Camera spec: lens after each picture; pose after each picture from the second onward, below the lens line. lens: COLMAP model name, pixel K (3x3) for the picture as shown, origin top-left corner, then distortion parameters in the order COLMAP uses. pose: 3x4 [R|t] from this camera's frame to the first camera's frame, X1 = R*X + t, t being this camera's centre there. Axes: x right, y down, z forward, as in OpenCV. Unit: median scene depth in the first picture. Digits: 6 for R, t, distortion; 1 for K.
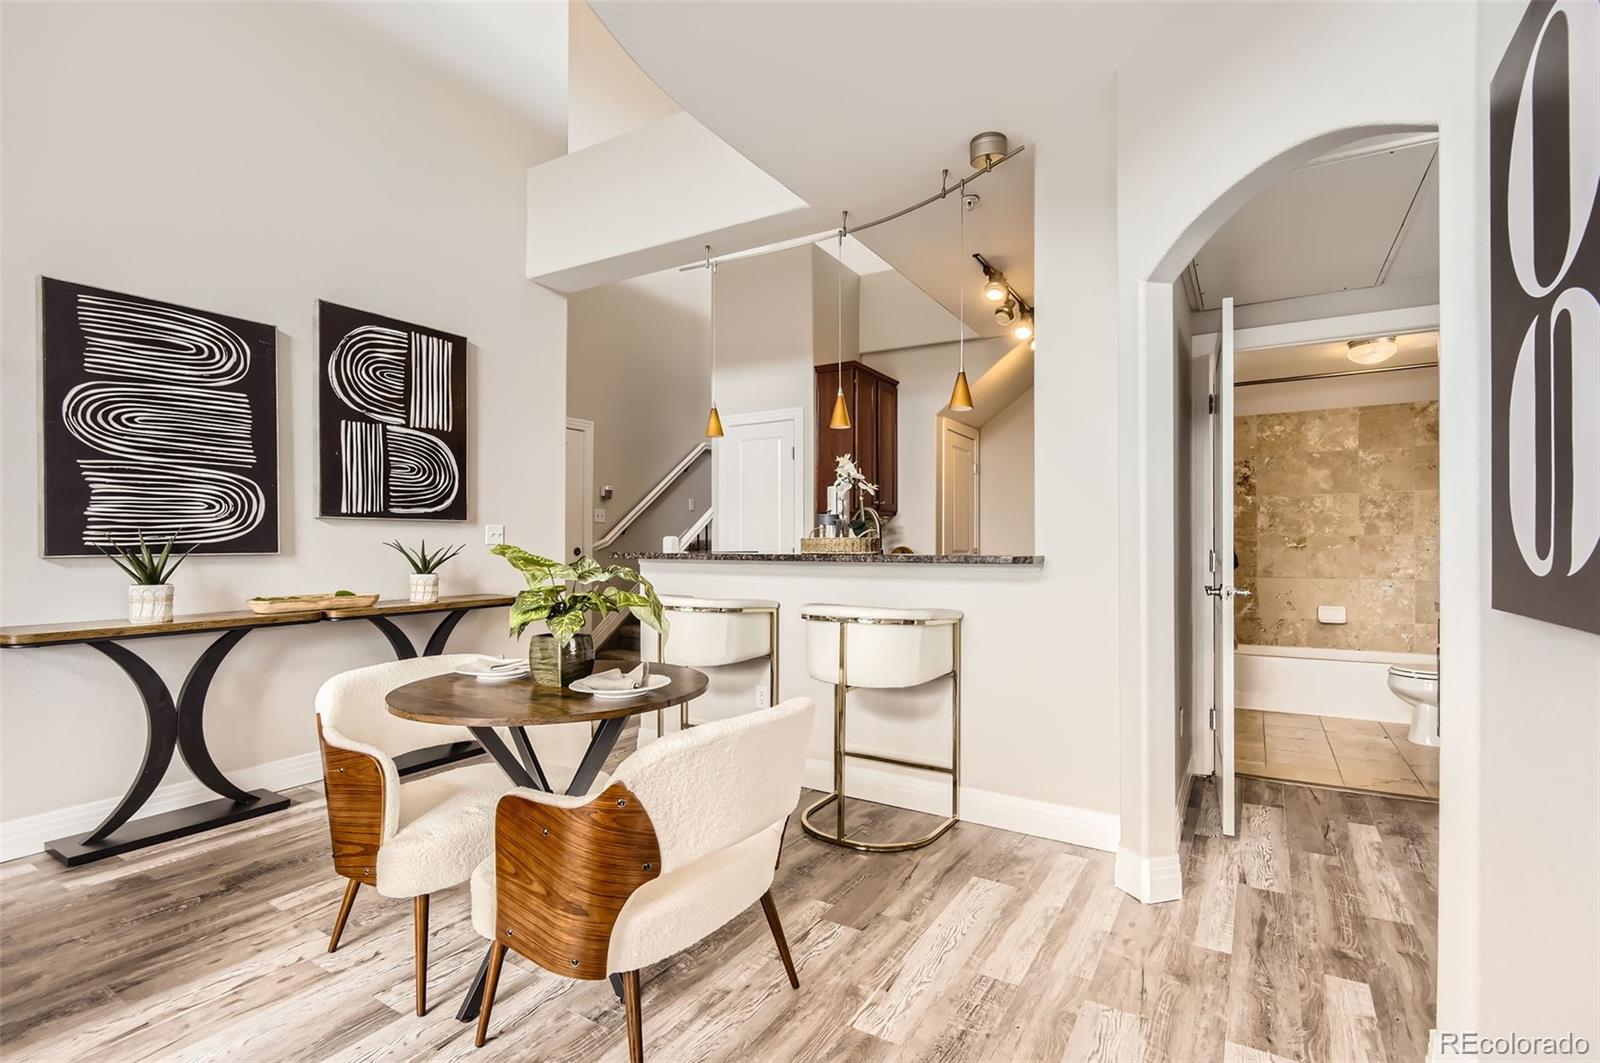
lens RADIAL K [[737.3, 0, 806.2], [0, 737.3, 542.0], [0, 0, 1]] dist [0.003785, -0.006331]
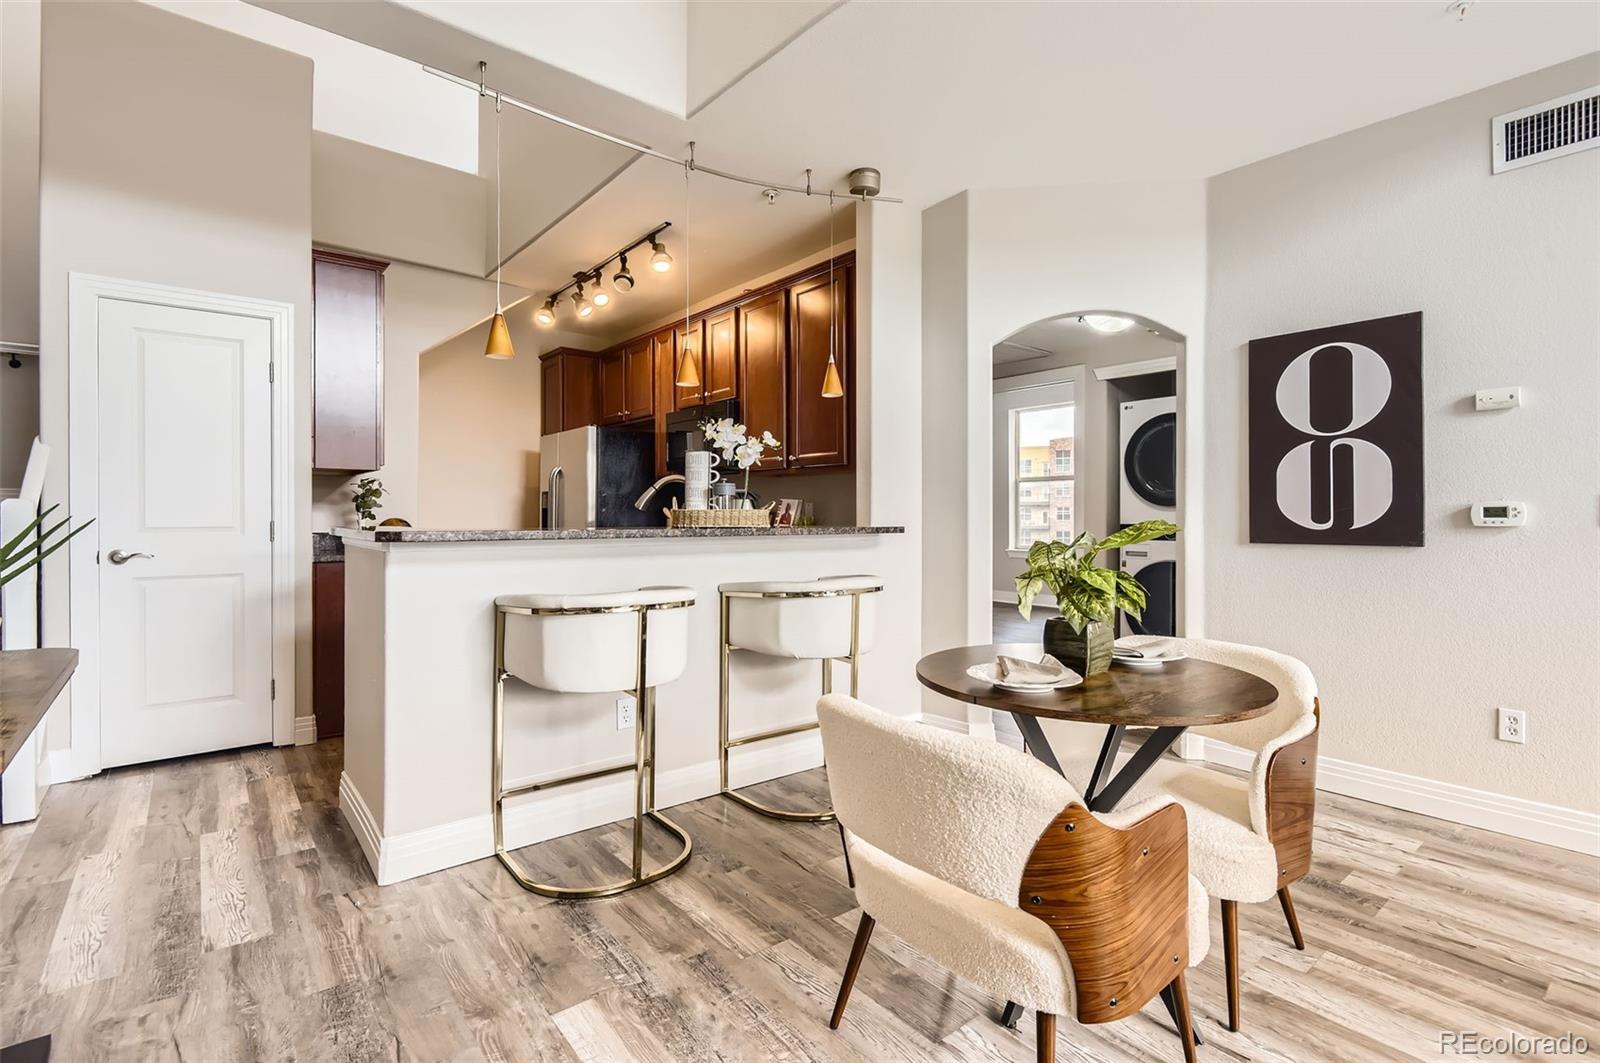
lens RADIAL K [[737.3, 0, 809.8], [0, 737.3, 511.2], [0, 0, 1]] dist [0.003785, -0.006331]
pose [[0.321265, 0.002556, 0.946986, -0.945563], [-0.003659, 0.999992, -0.001457, -0.003989], [-0.946982, -0.002997, 0.321272, 0.737796]]
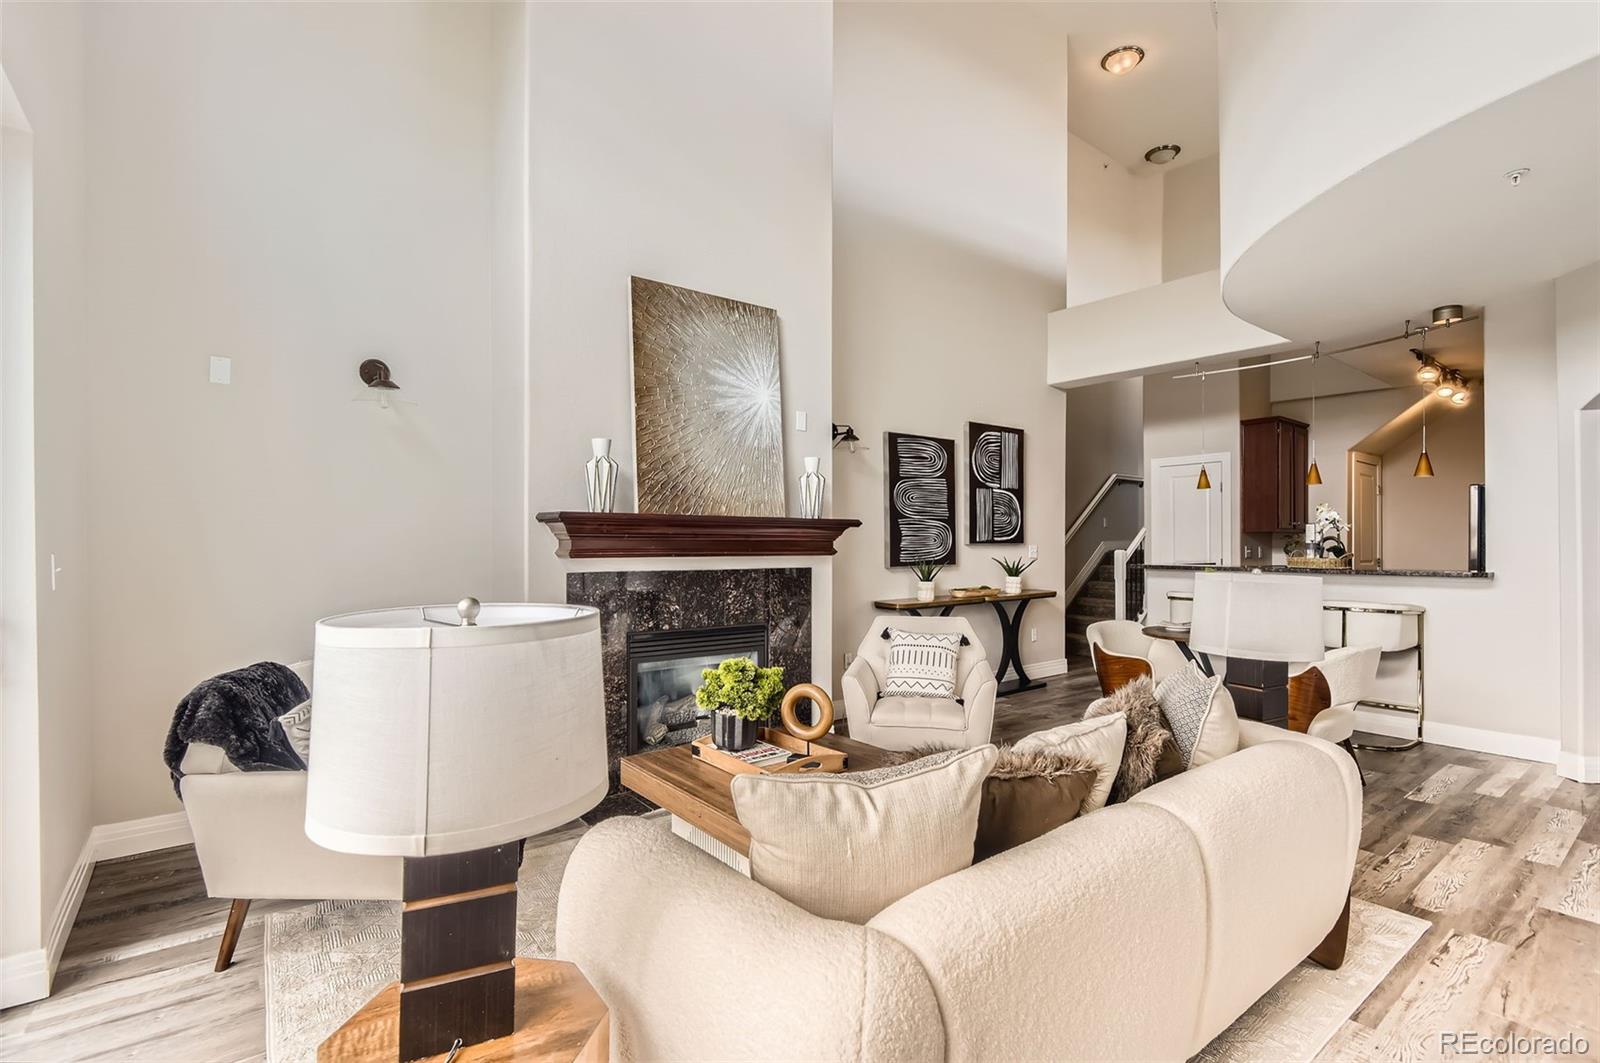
lens RADIAL K [[737.3, 0, 805.6], [0, 737.3, 538.5], [0, 0, 1]] dist [0.003785, -0.006331]
pose [[0.936494, -0.004678, -0.350654, -0.509392], [0.003436, 0.999985, -0.004164, -0.051515], [0.350668, 0.002694, 0.936496, -0.995370]]
